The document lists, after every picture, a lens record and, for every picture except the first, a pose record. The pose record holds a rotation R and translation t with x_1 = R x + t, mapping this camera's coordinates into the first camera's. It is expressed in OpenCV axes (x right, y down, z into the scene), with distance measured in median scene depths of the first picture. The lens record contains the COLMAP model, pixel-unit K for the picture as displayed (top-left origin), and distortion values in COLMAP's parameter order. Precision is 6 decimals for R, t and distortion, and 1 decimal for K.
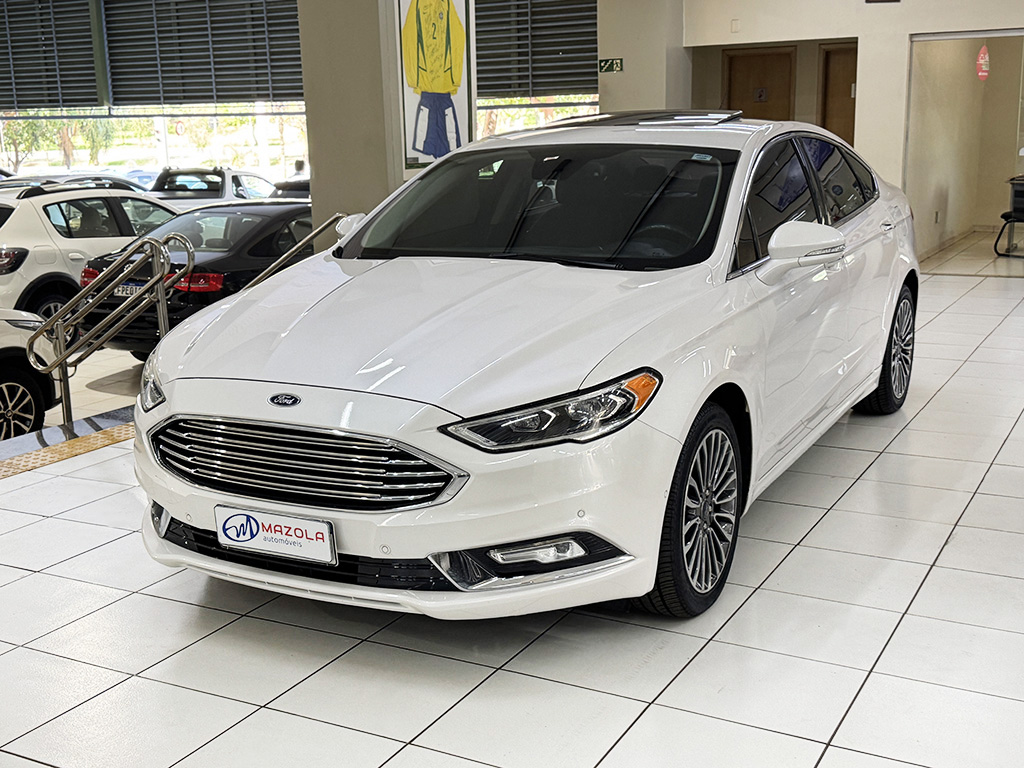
lens RADIAL K [[1202.0, 0, 516.1], [0, 1202.0, 380.1], [0, 0, 1]] dist [0.090454, 0.000000]
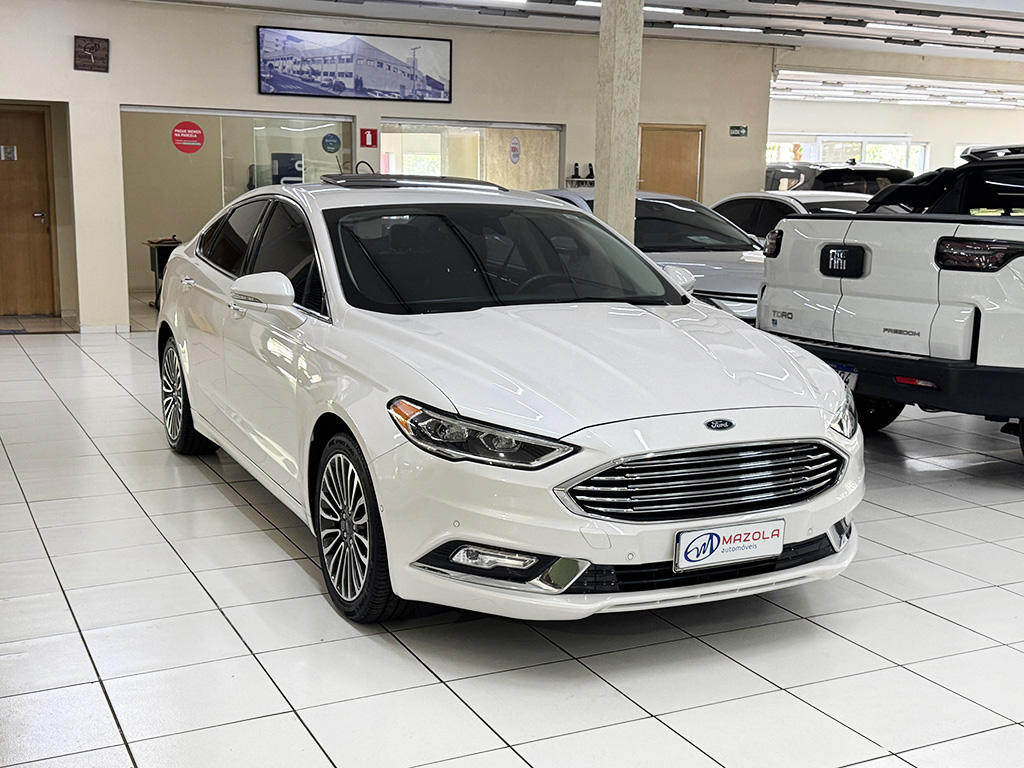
lens RADIAL K [[1202.0, 0, 516.6], [0, 1202.0, 390.9], [0, 0, 1]] dist [0.090454, 0.000000]
pose [[0.594499, -0.105530, 0.797142, -1.191498], [0.142793, 0.989449, 0.024496, -0.068873], [-0.791316, 0.099264, 0.603295, 0.465237]]
